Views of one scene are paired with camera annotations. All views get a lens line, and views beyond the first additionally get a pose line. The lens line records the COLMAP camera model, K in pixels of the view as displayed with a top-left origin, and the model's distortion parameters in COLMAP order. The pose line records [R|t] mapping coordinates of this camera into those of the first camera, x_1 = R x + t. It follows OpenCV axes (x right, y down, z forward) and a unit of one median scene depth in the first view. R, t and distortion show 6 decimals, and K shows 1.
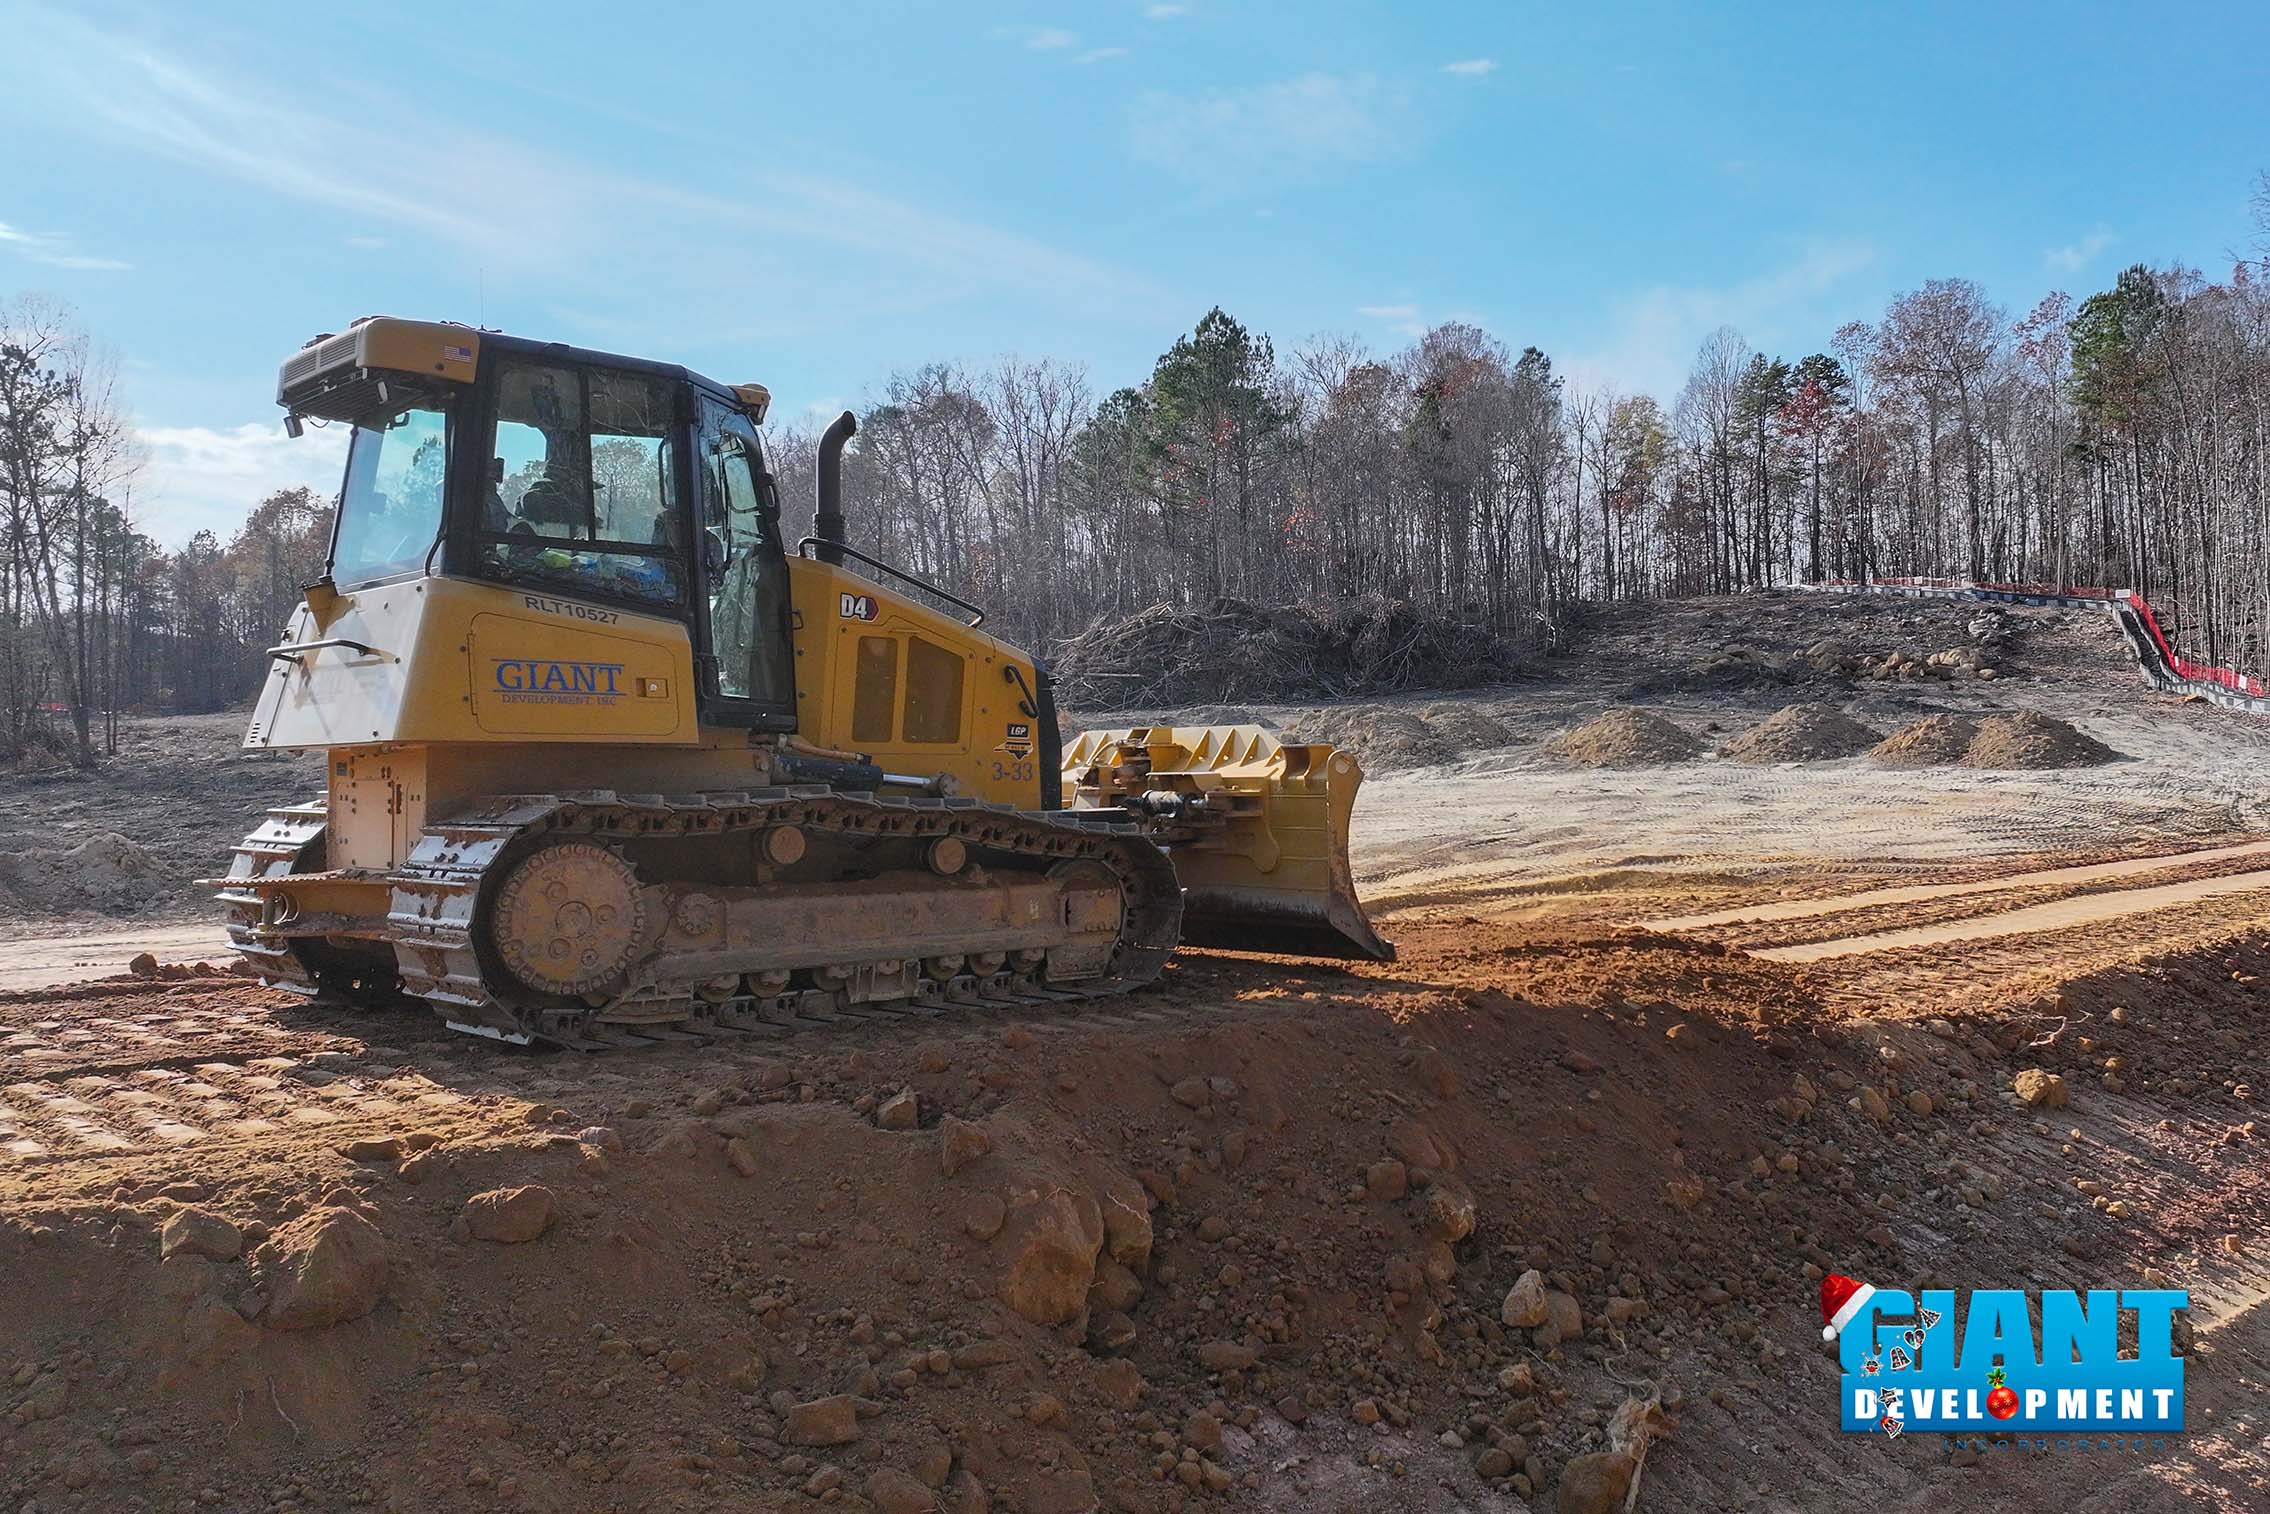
lens RADIAL K [[1956.8, 0, 1279.3], [0, 1956.8, 753.2], [0, 0, 1]] dist [0.011791, -0.009021]
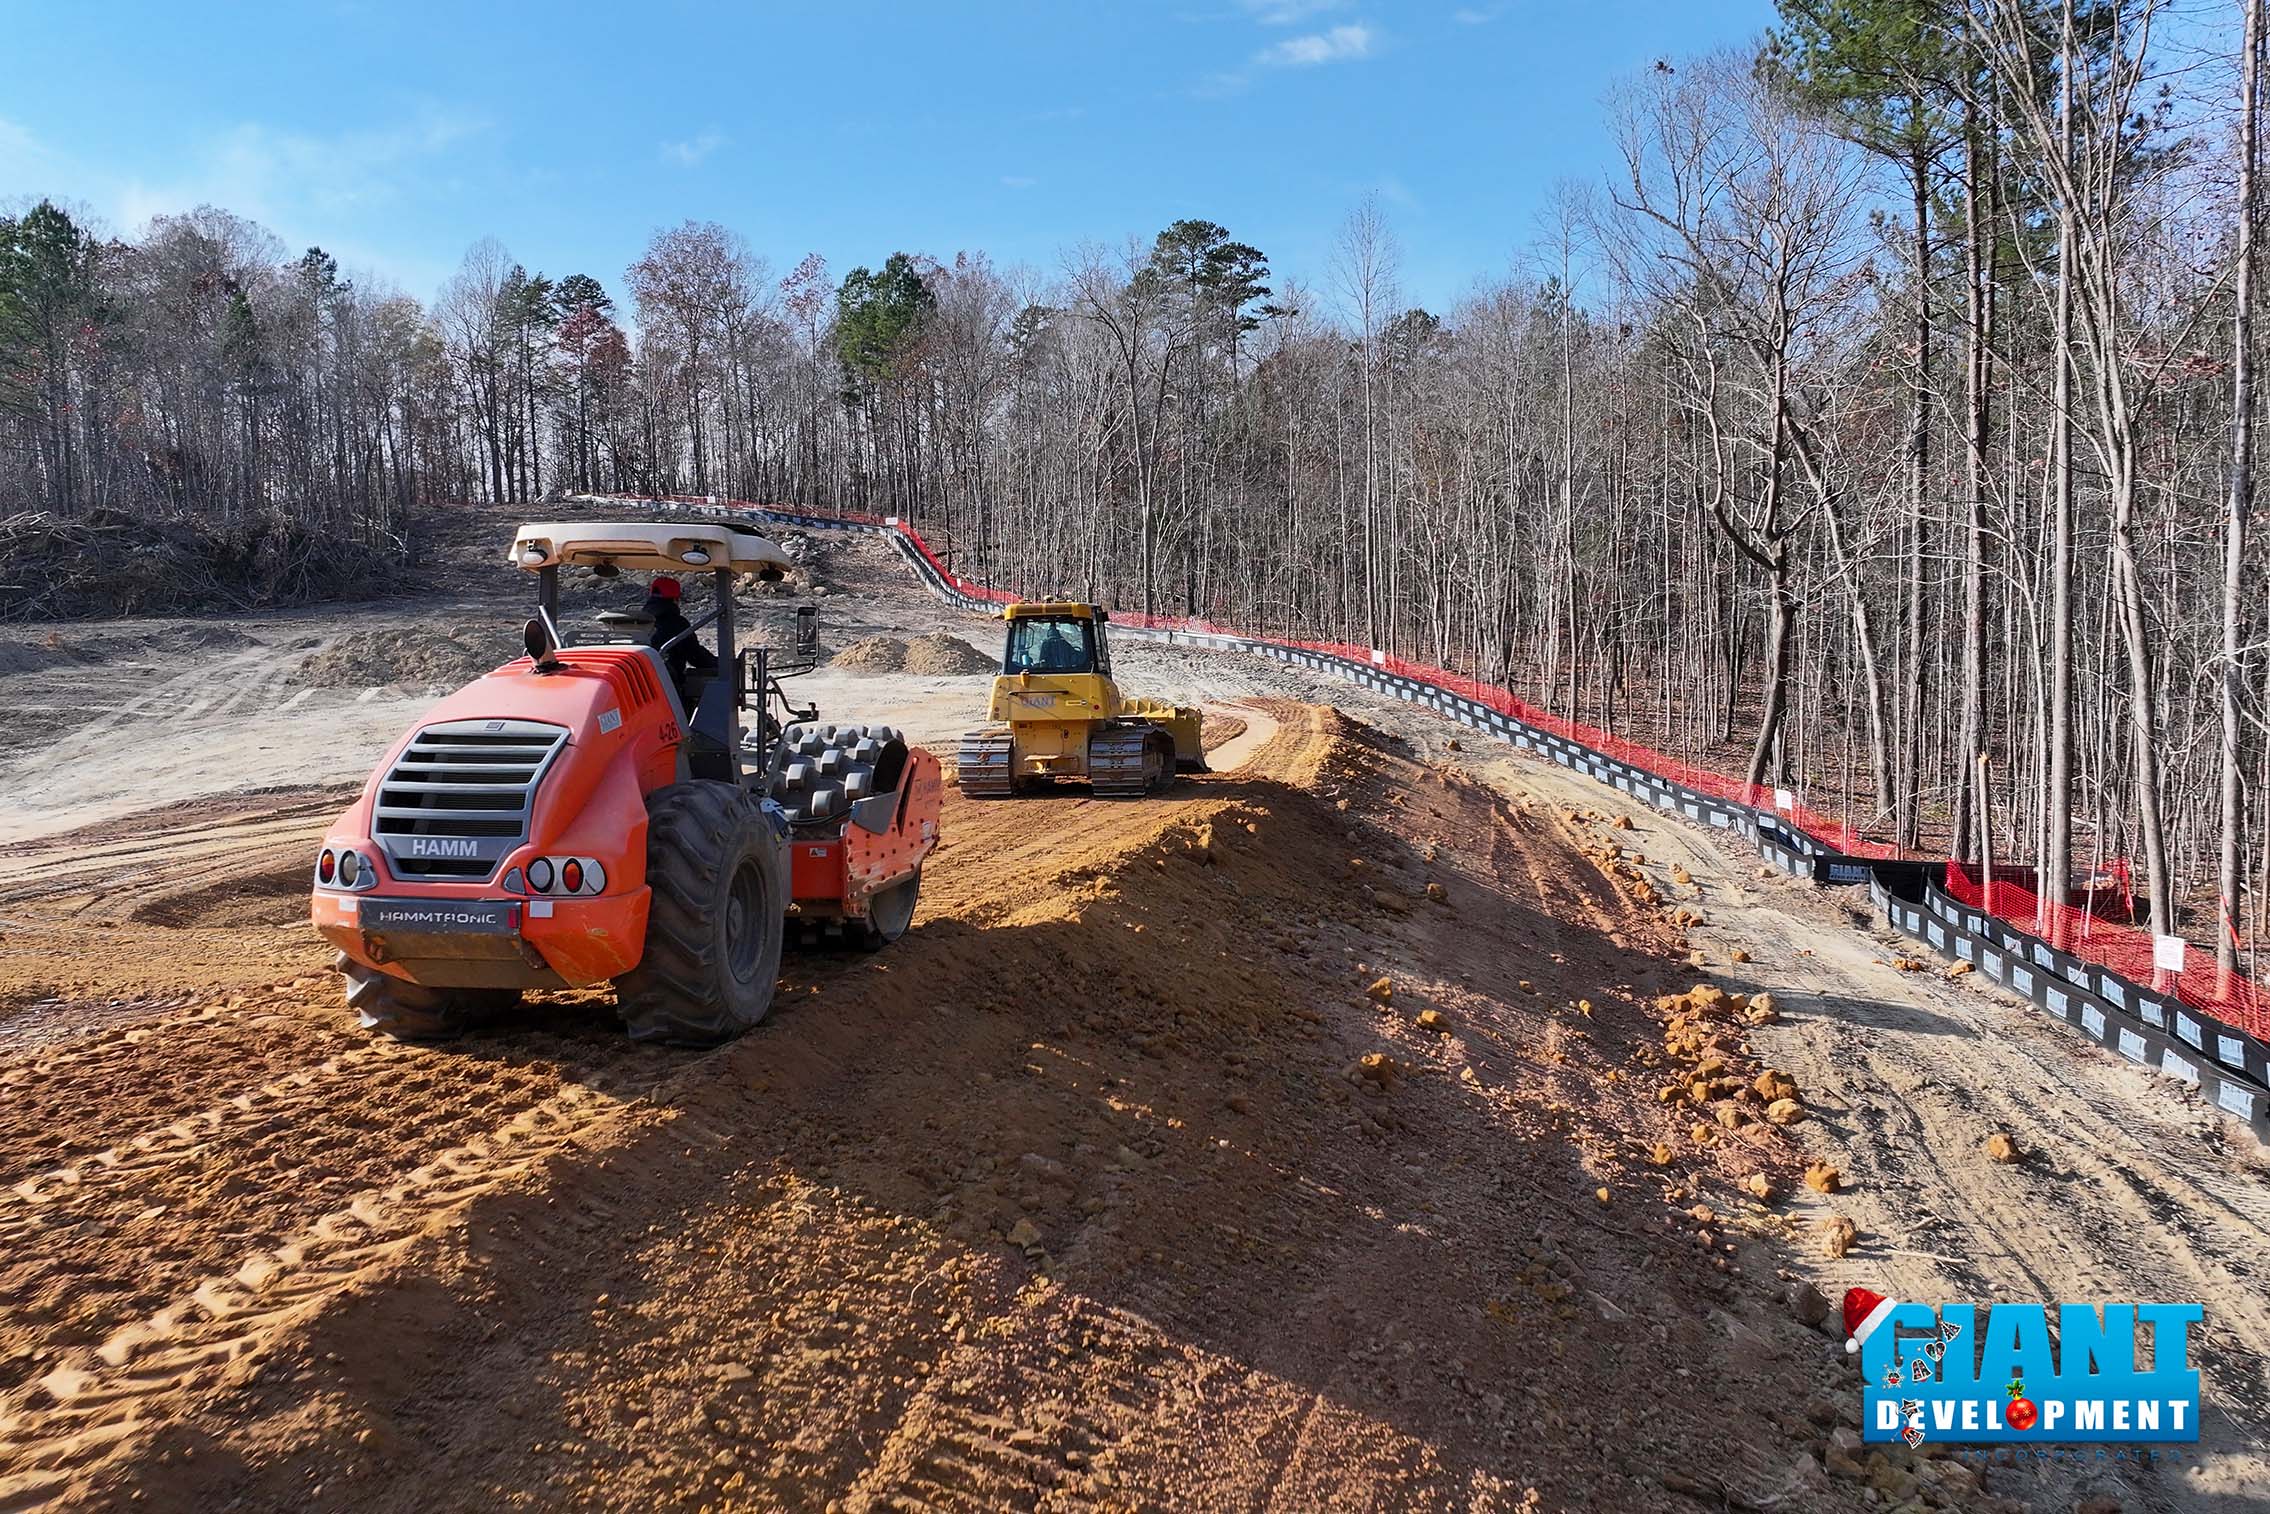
lens RADIAL K [[1971.3, 0, 1135.0], [0, 1971.3, 757.0], [0, 0, 1]] dist [0.008841, -0.005558]
pose [[0.832357, -0.042421, 0.552615, -0.140297], [0.009906, 0.998046, 0.061693, -0.009050], [-0.554152, -0.045877, 0.831150, -0.126089]]
